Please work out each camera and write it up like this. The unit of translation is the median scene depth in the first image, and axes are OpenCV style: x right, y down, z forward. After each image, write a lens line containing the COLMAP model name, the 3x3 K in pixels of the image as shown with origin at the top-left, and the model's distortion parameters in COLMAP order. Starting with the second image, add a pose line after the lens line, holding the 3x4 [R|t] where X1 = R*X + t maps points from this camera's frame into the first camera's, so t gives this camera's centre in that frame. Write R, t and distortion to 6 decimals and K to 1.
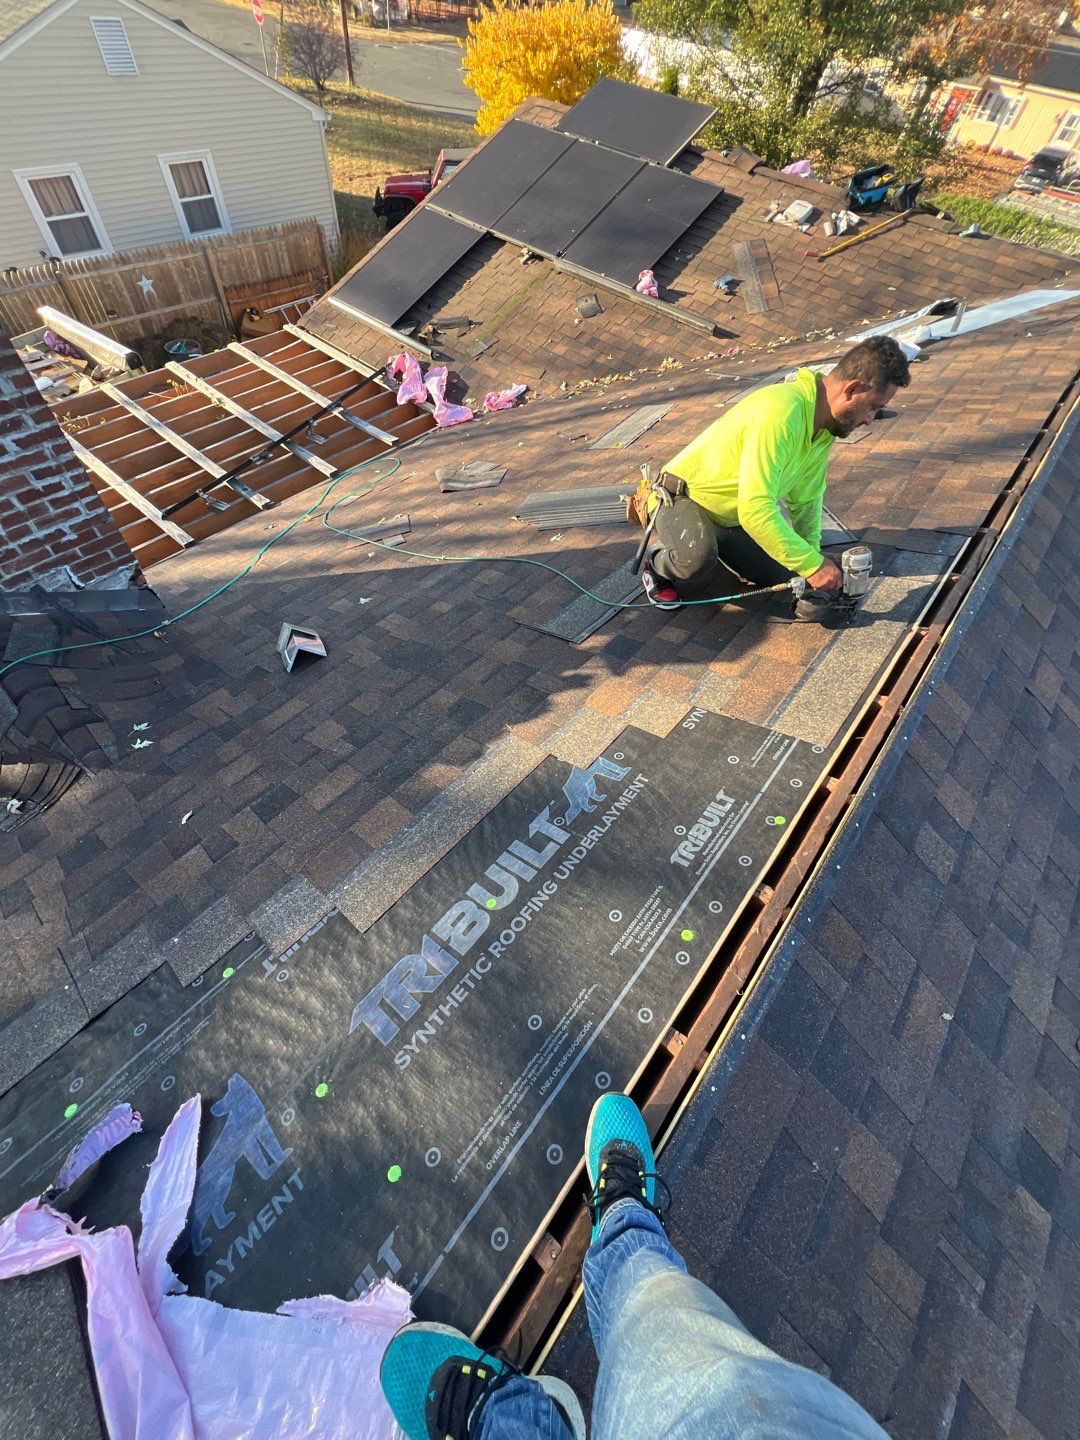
lens RADIAL K [[576.2, 0, 541.3], [0, 576.2, 720.4], [0, 0, 1]] dist [-0.002324, 0.000267]
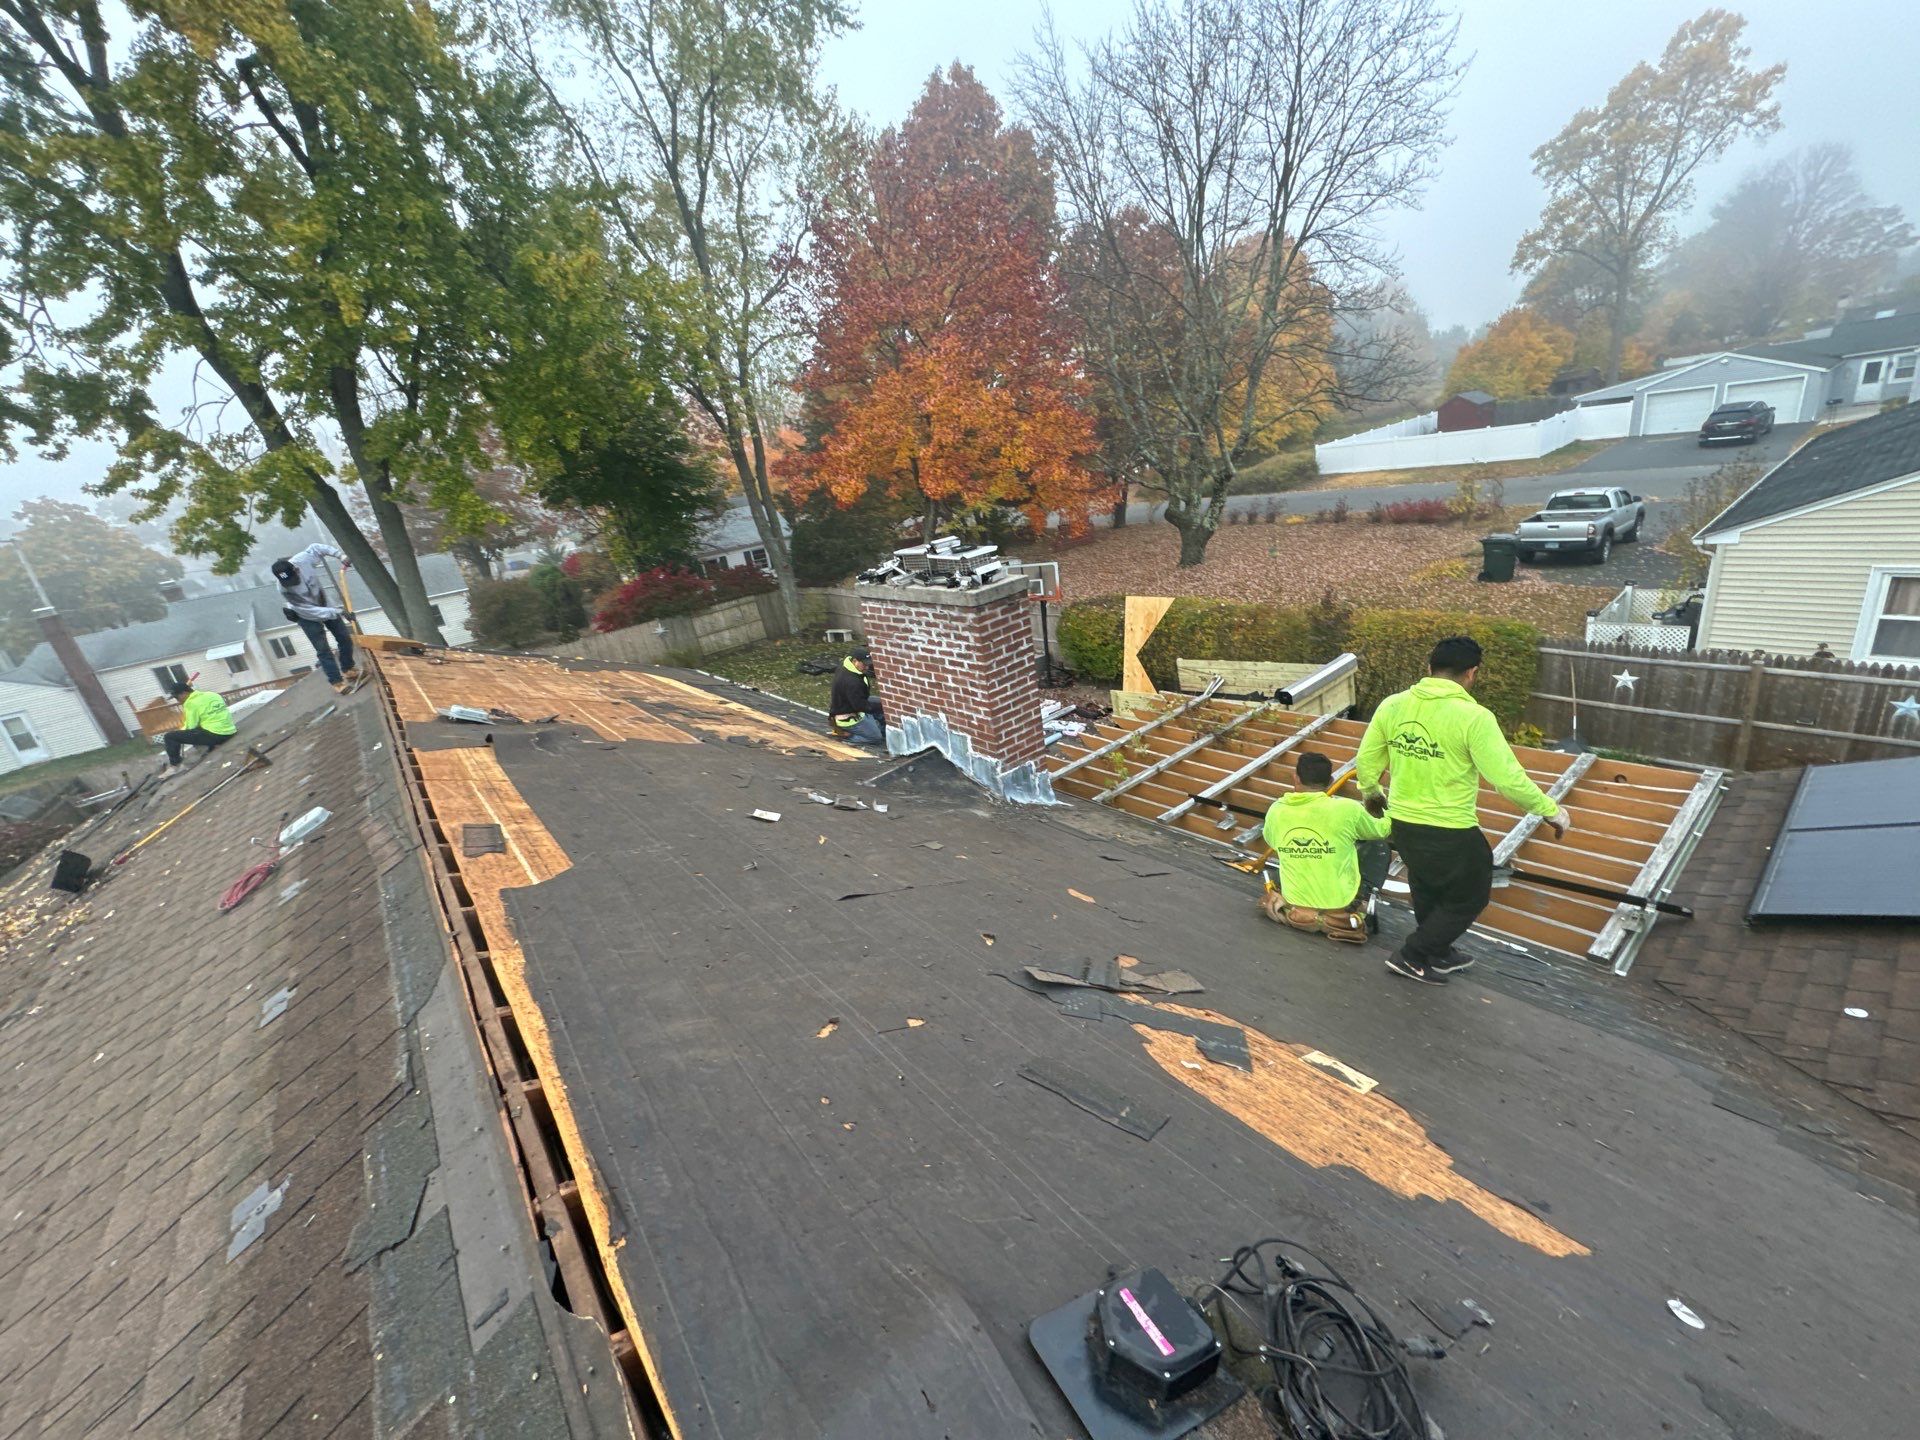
lens RADIAL K [[760.2, 0, 958.9], [0, 760.2, 727.6], [0, 0, 1]] dist [-0.000136, -0.000148]
pose [[-0.196326, 0.286147, -0.937857, 0.123873], [-0.709803, 0.618409, 0.337268, -0.107209], [0.676487, 0.731909, 0.081698, 0.089360]]
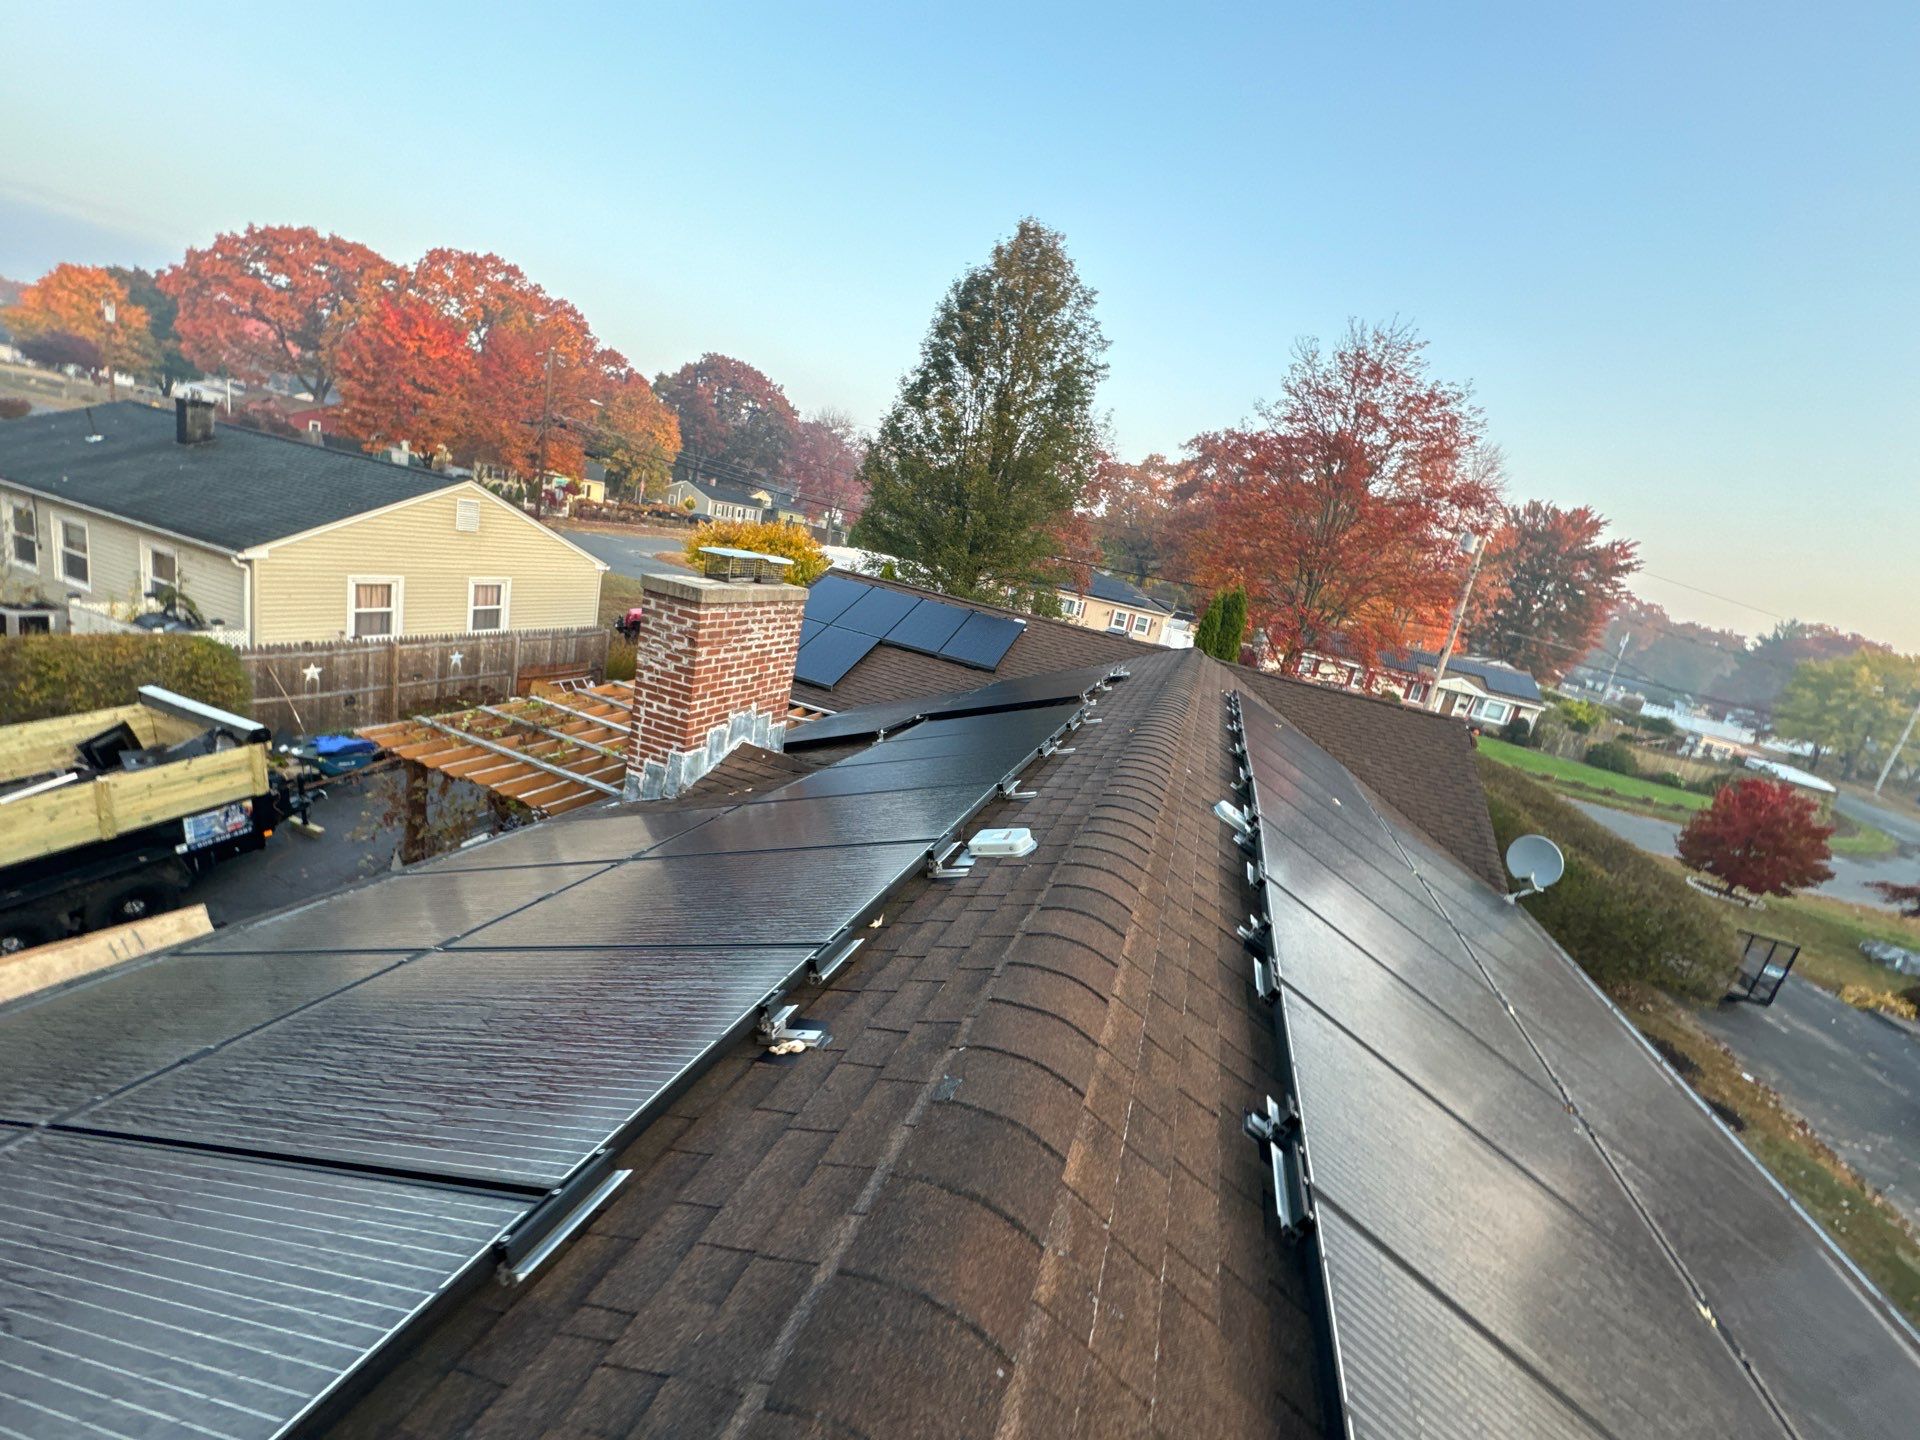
lens RADIAL K [[768.2, 0, 965.6], [0, 768.2, 714.4], [0, 0, 1]] dist [-0.002324, 0.000267]
pose [[0.926556, 0.010342, 0.376014, -0.131866], [0.223447, 0.789007, -0.572310, 0.144230], [-0.302597, 0.614297, 0.728748, -0.109735]]
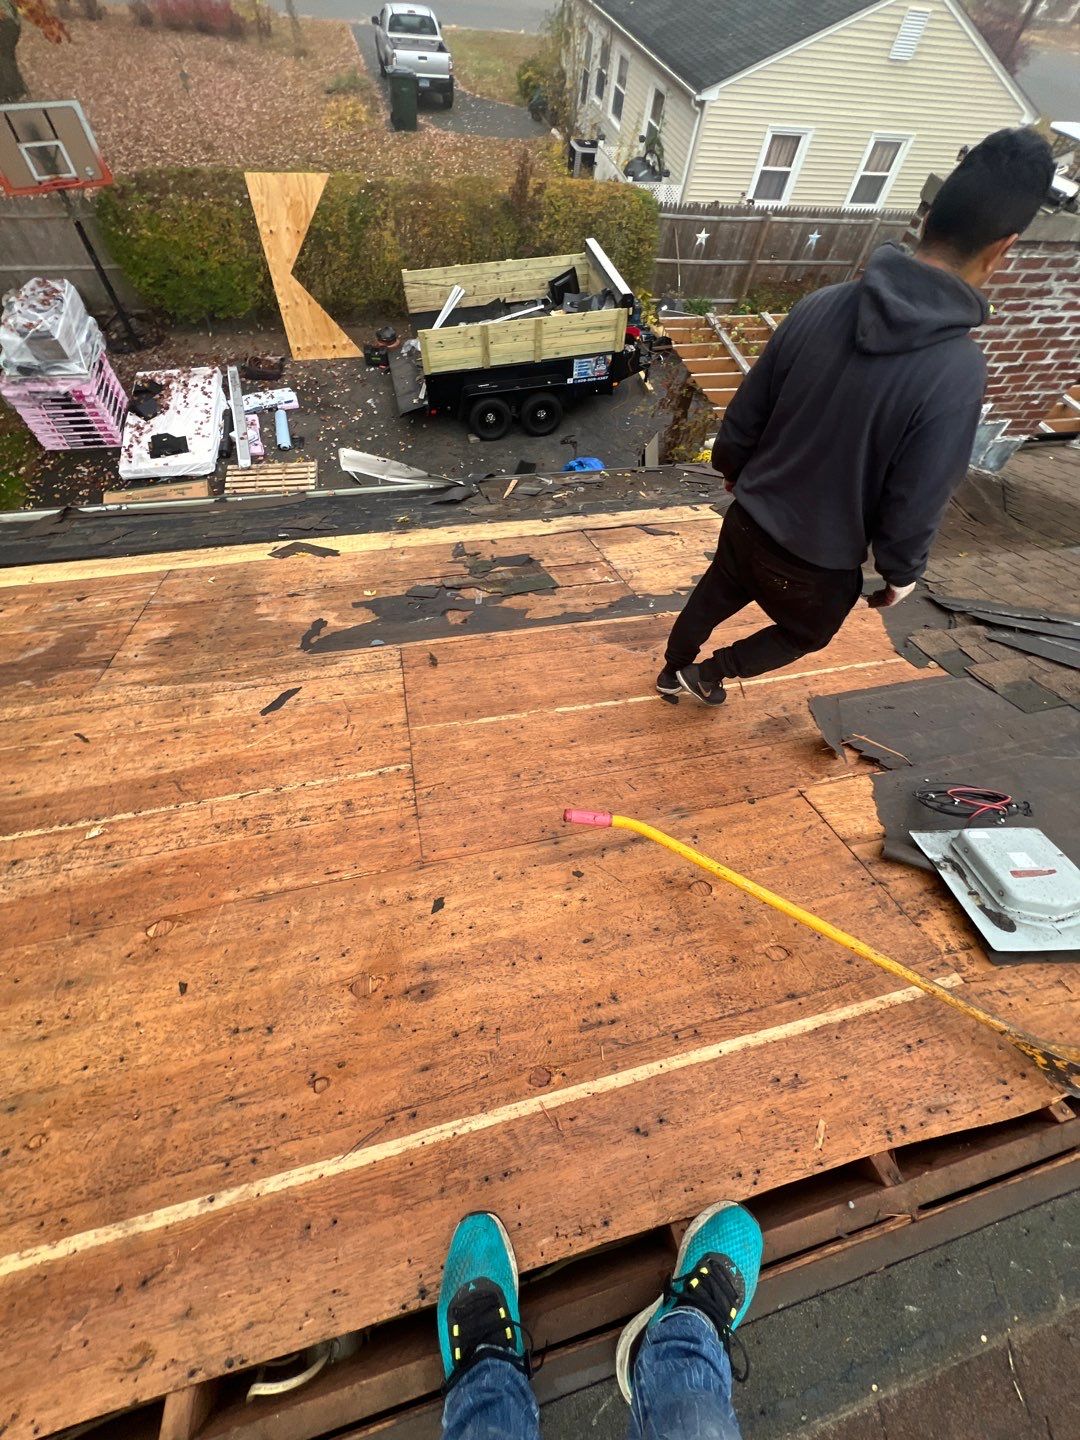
lens RADIAL K [[576.2, 0, 541.3], [0, 576.2, 720.4], [0, 0, 1]] dist [-0.002324, 0.000267]
pose [[0.804272, 0.497965, -0.324310, -0.104465], [-0.493483, 0.863709, 0.102380, 0.090879], [0.331091, 0.077700, 0.940394, -0.075927]]
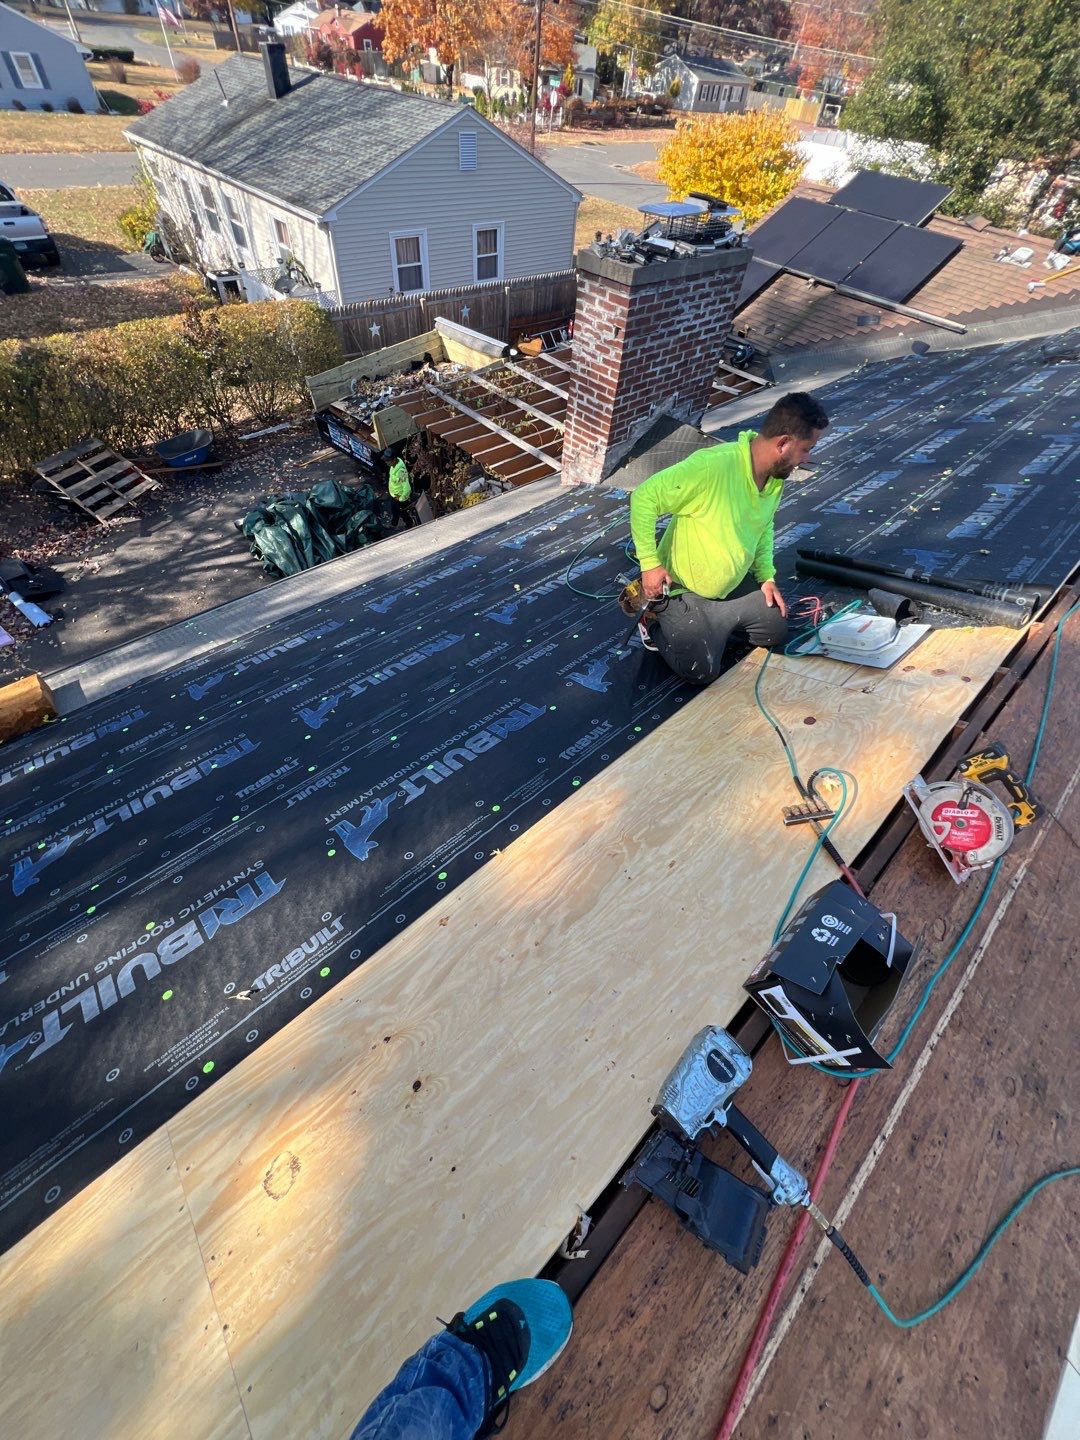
lens RADIAL K [[581.5, 0, 542.2], [0, 581.5, 717.0], [0, 0, 1]] dist [-0.000872, 0.000271]
pose [[0.992720, 0.081171, -0.088990, -0.119832], [-0.088717, 0.992474, -0.084404, 0.112244], [0.081469, 0.091685, 0.992450, -0.099137]]
